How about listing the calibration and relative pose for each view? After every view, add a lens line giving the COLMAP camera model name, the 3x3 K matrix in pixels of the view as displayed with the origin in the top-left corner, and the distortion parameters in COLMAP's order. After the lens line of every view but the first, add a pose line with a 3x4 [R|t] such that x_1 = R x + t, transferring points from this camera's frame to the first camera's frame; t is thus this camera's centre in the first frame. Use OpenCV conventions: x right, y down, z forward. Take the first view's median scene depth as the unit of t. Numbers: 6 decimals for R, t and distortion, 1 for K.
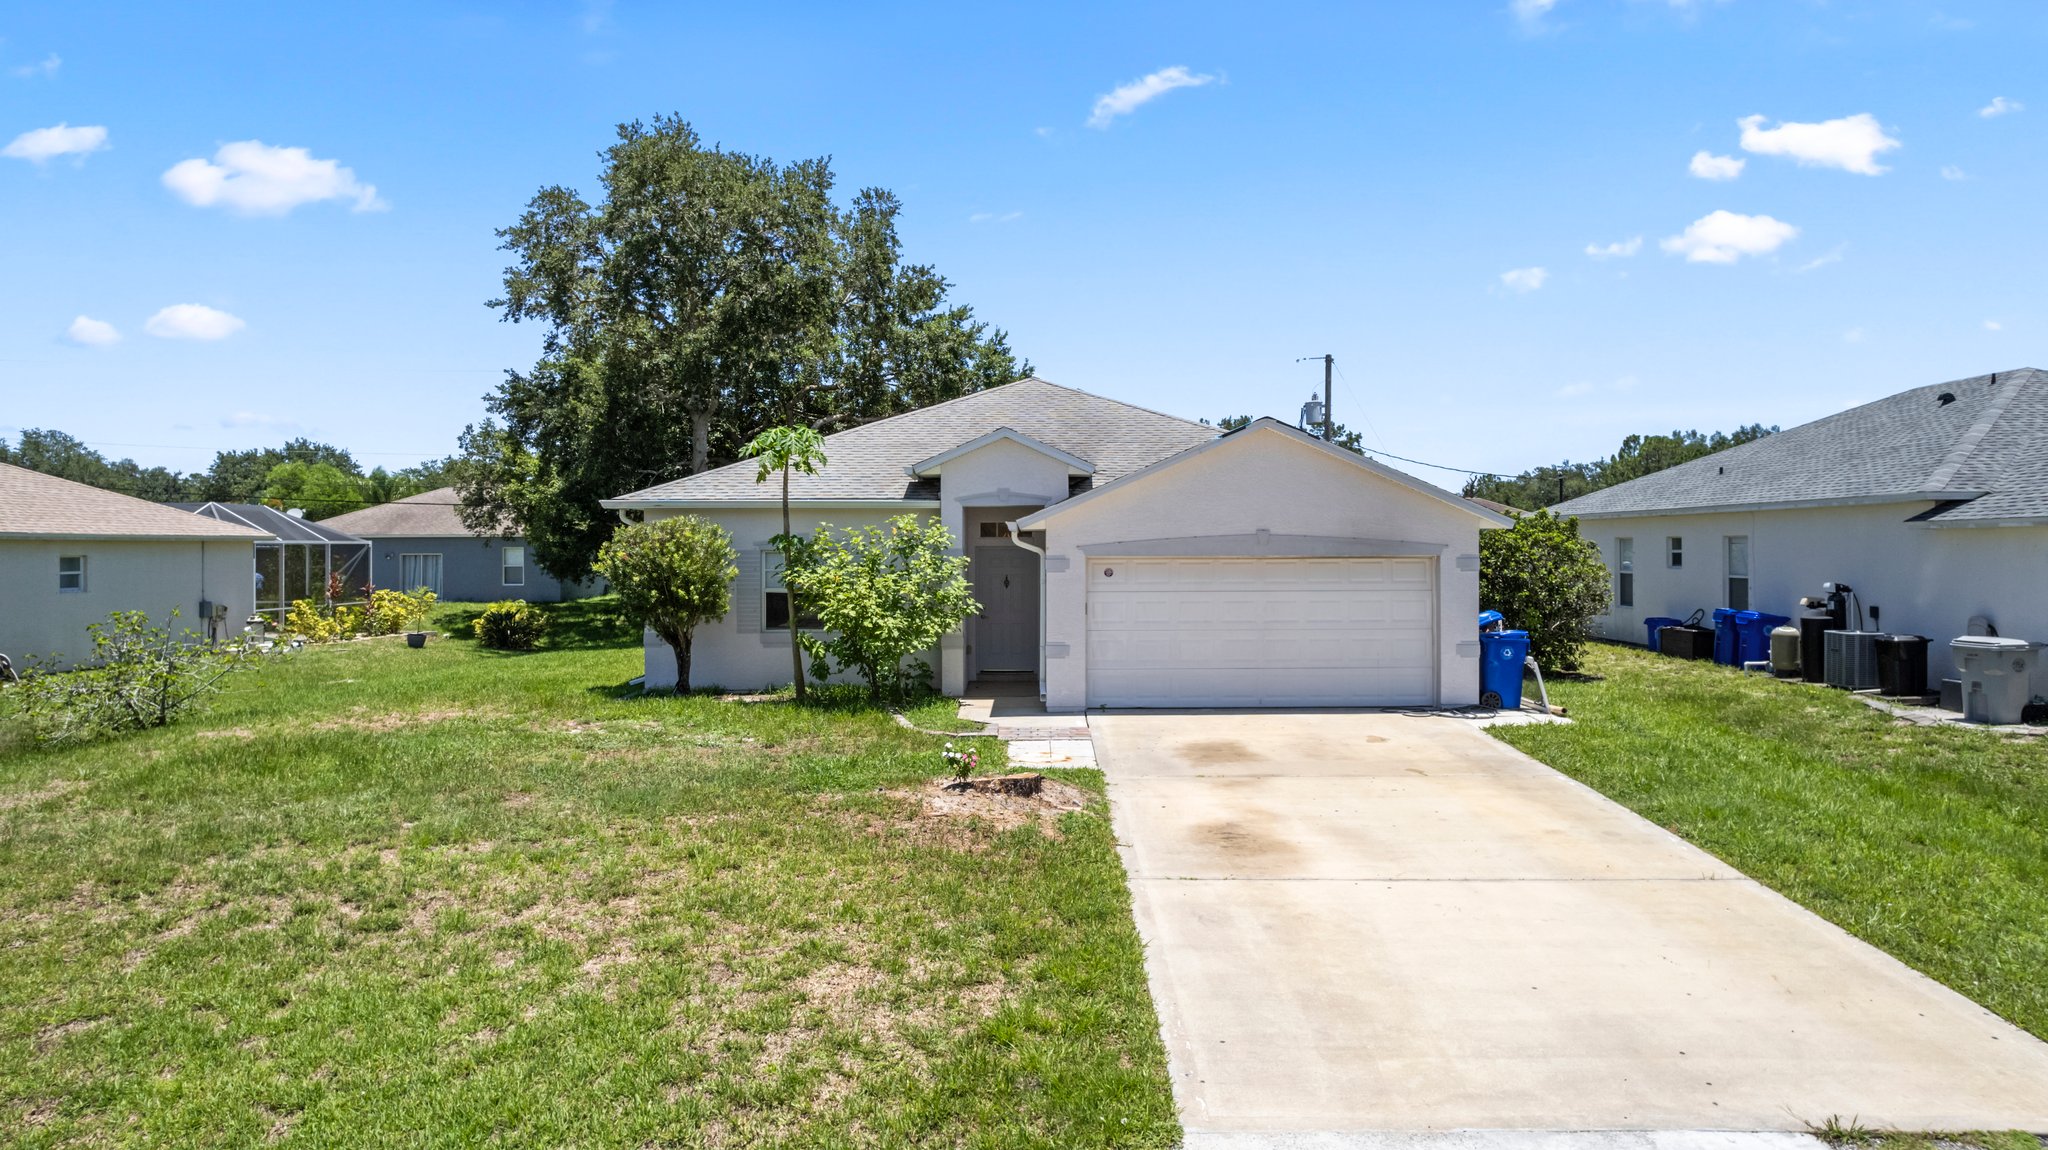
lens RADIAL K [[1319.7, 0, 1022.0], [0, 1319.7, 546.7], [0, 0, 1]] dist [-0.049174, -0.000753]
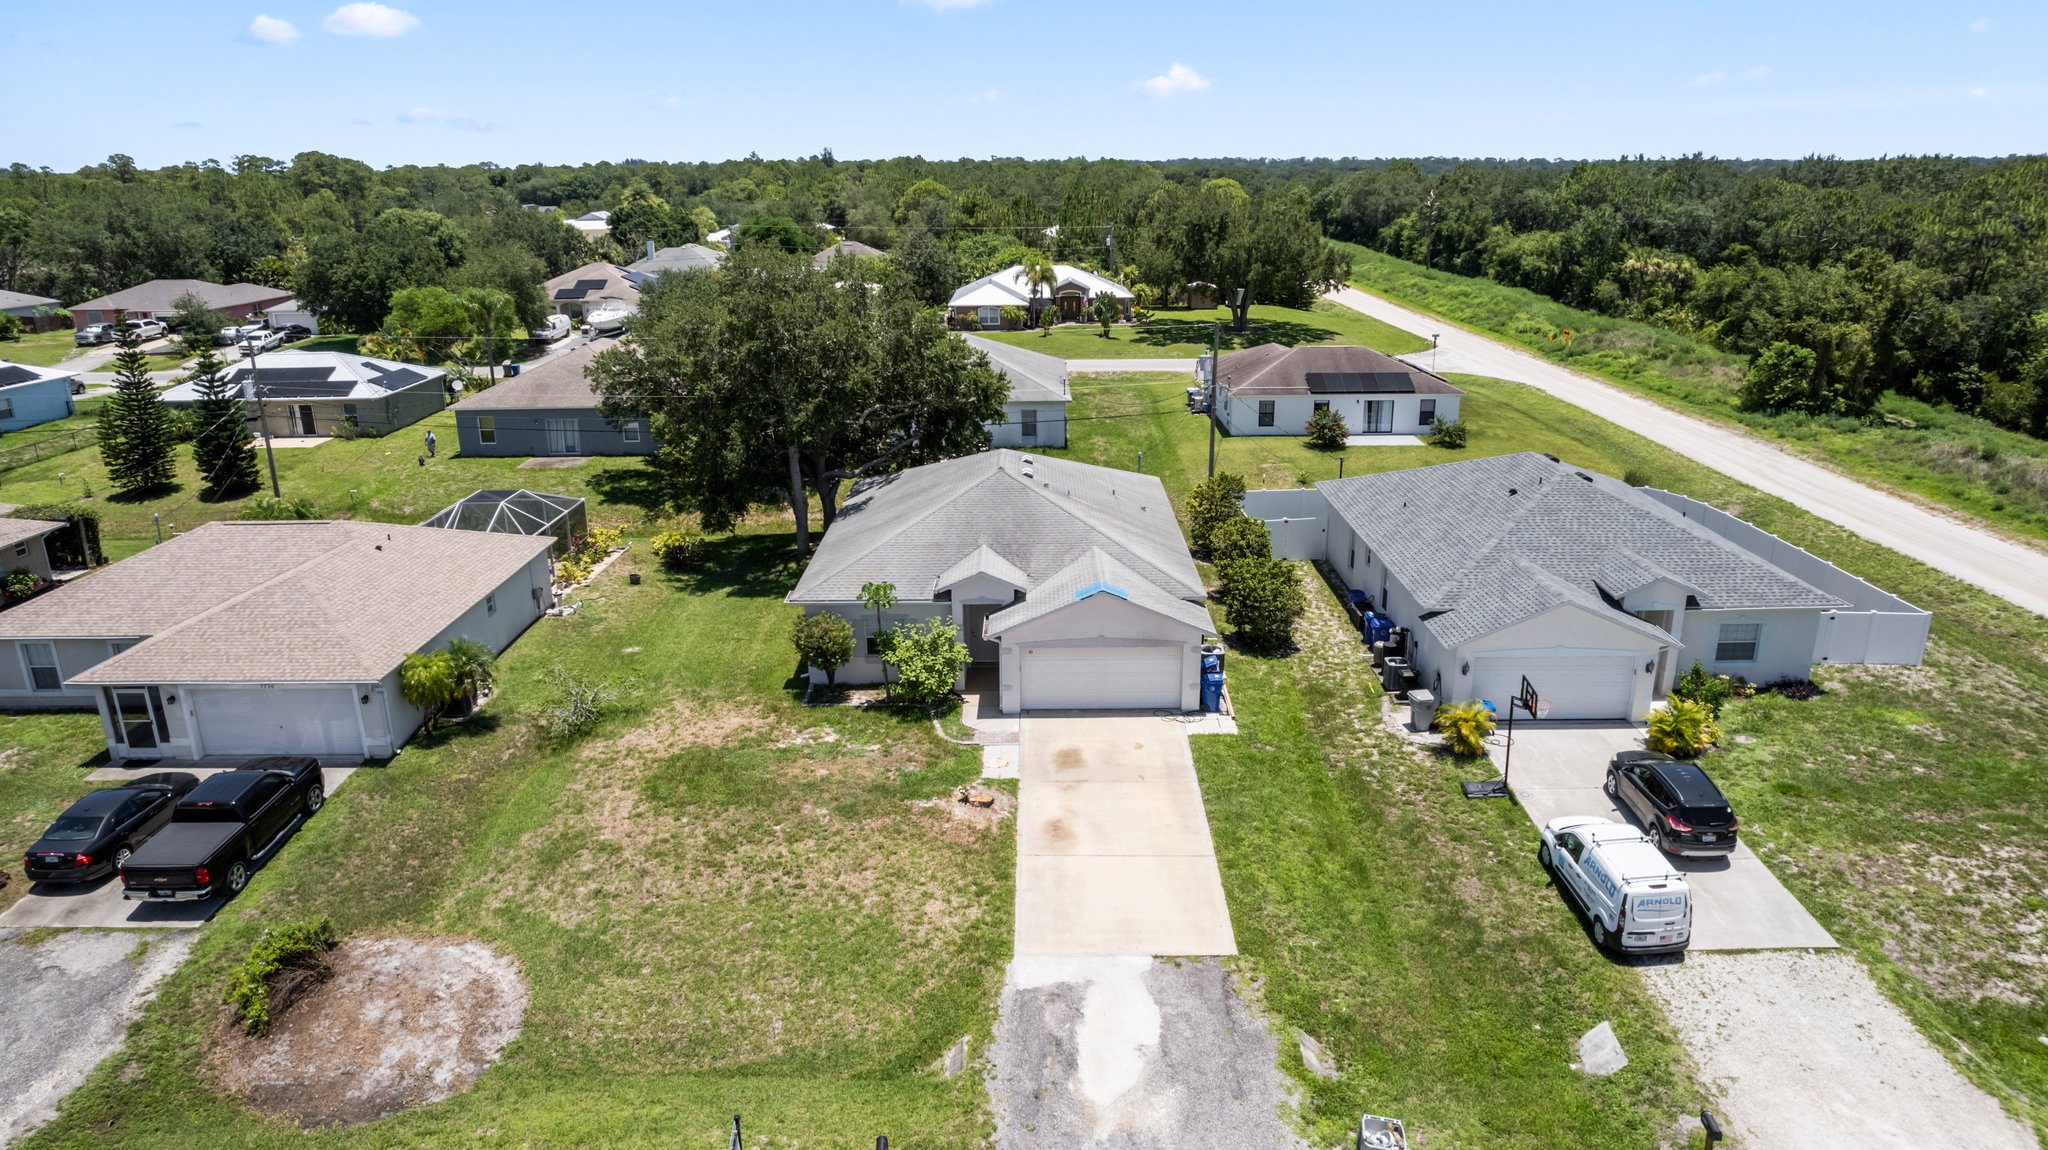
lens RADIAL K [[1308.2, 0, 1024.0], [0, 1308.2, 575.0], [0, 0, 1]] dist [-0.078125, 0.057191]
pose [[0.999940, -0.010666, -0.002431, 0.059886], [0.010901, 0.952624, 0.303954, -0.733845], [-0.000926, -0.303963, 0.952683, -0.978436]]
